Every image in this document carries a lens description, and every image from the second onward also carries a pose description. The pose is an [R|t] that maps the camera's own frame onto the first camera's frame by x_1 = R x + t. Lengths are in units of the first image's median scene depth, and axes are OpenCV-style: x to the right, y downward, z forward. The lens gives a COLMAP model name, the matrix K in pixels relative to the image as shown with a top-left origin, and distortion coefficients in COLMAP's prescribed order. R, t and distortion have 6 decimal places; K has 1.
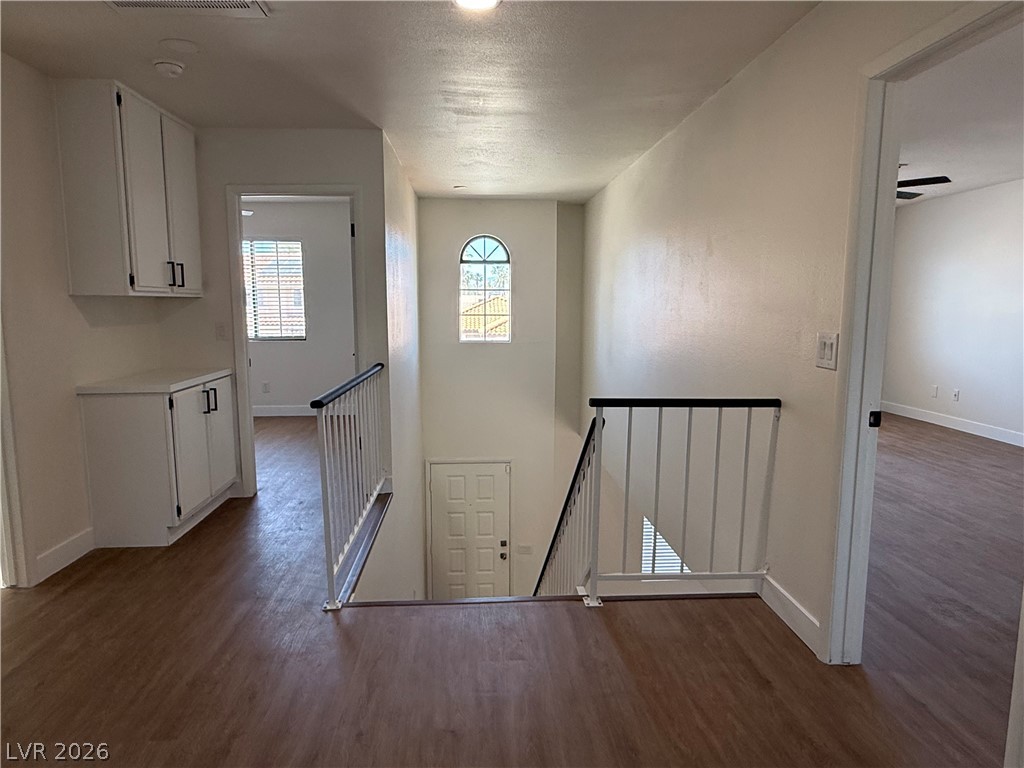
lens RADIAL K [[627.5, 0, 512.0], [0, 627.5, 384.8], [0, 0, 1]] dist [-0.002395, -0.000232]
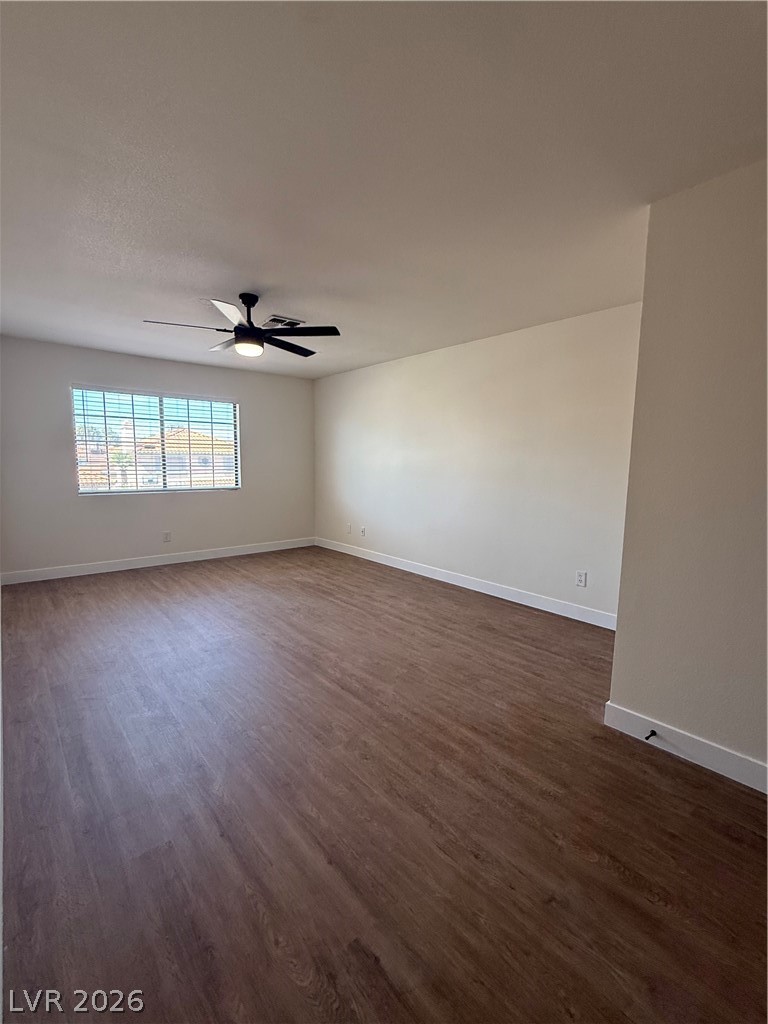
lens RADIAL K [[446.4, 0, 383.2], [0, 446.4, 512.5], [0, 0, 1]] dist [0.002087, 0.000493]
pose [[0.794786, -0.059244, 0.603991, 0.320824], [0.066368, 0.997740, 0.010533, -0.044907], [-0.603250, 0.031714, 0.796922, 0.413034]]
